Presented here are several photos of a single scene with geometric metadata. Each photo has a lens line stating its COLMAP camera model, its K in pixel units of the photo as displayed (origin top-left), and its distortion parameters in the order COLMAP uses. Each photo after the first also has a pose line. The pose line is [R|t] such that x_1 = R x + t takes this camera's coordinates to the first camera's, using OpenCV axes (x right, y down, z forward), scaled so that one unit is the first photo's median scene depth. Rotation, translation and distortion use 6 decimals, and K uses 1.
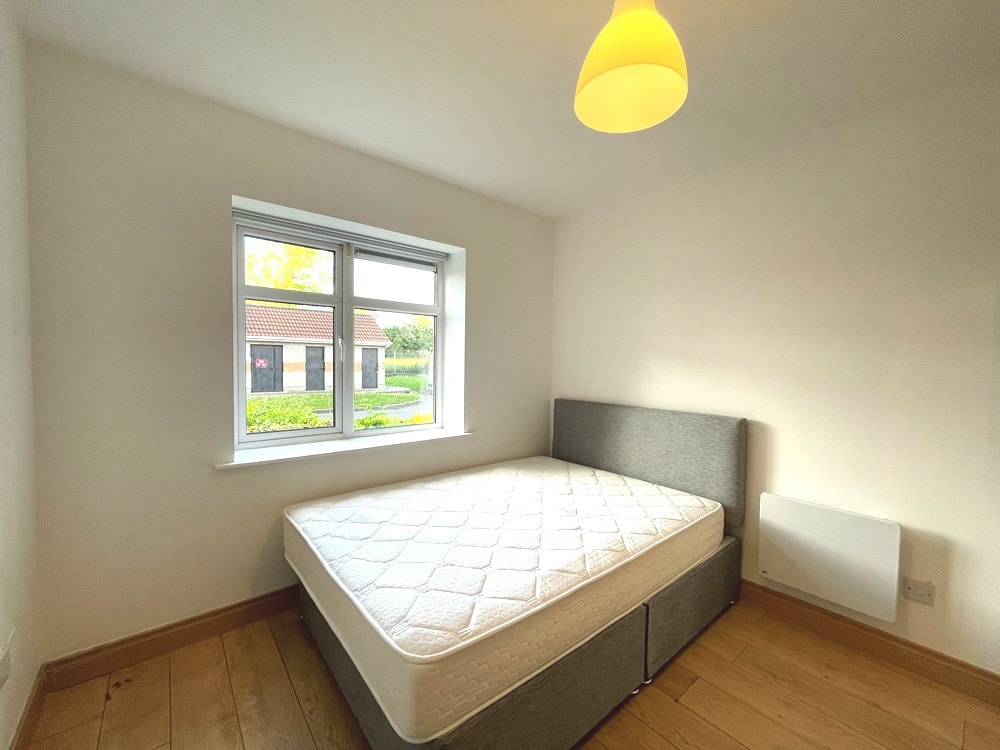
lens RADIAL K [[402.9, 0, 500.0], [0, 402.9, 375.0], [0, 0, 1]] dist [-0.001437, -0.000044]
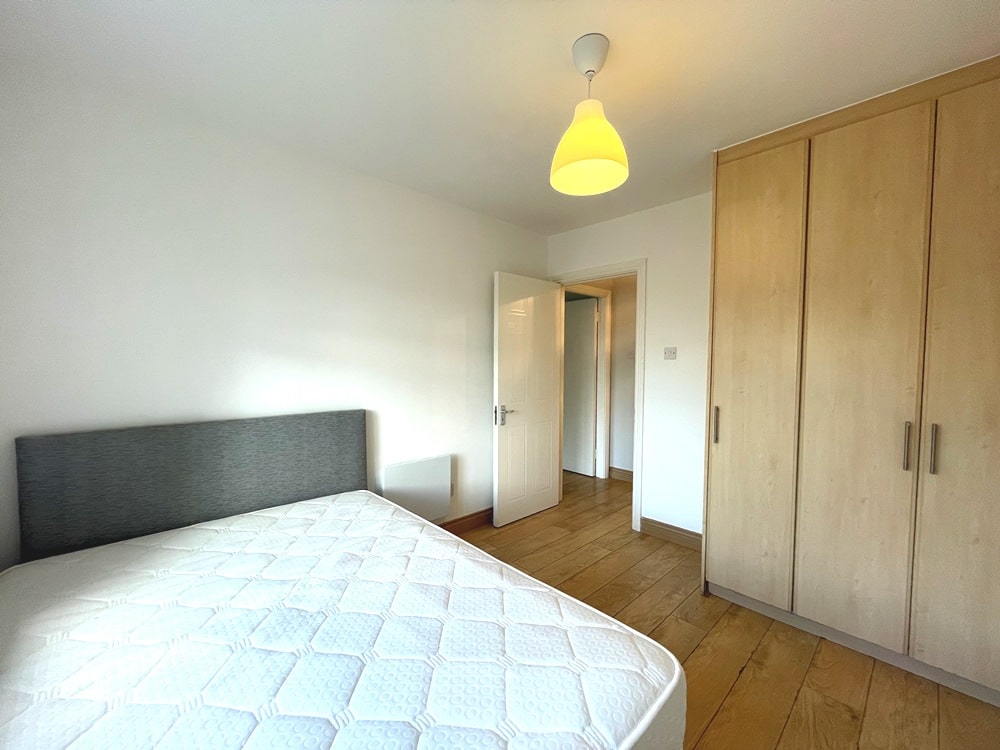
lens RADIAL K [[402.9, 0, 500.0], [0, 402.9, 375.0], [0, 0, 1]] dist [-0.001437, -0.000044]
pose [[-0.069450, -0.047022, 0.996477, -0.500072], [0.027427, 0.998421, 0.049026, -0.028933], [-0.997208, 0.030736, -0.068051, 0.649592]]
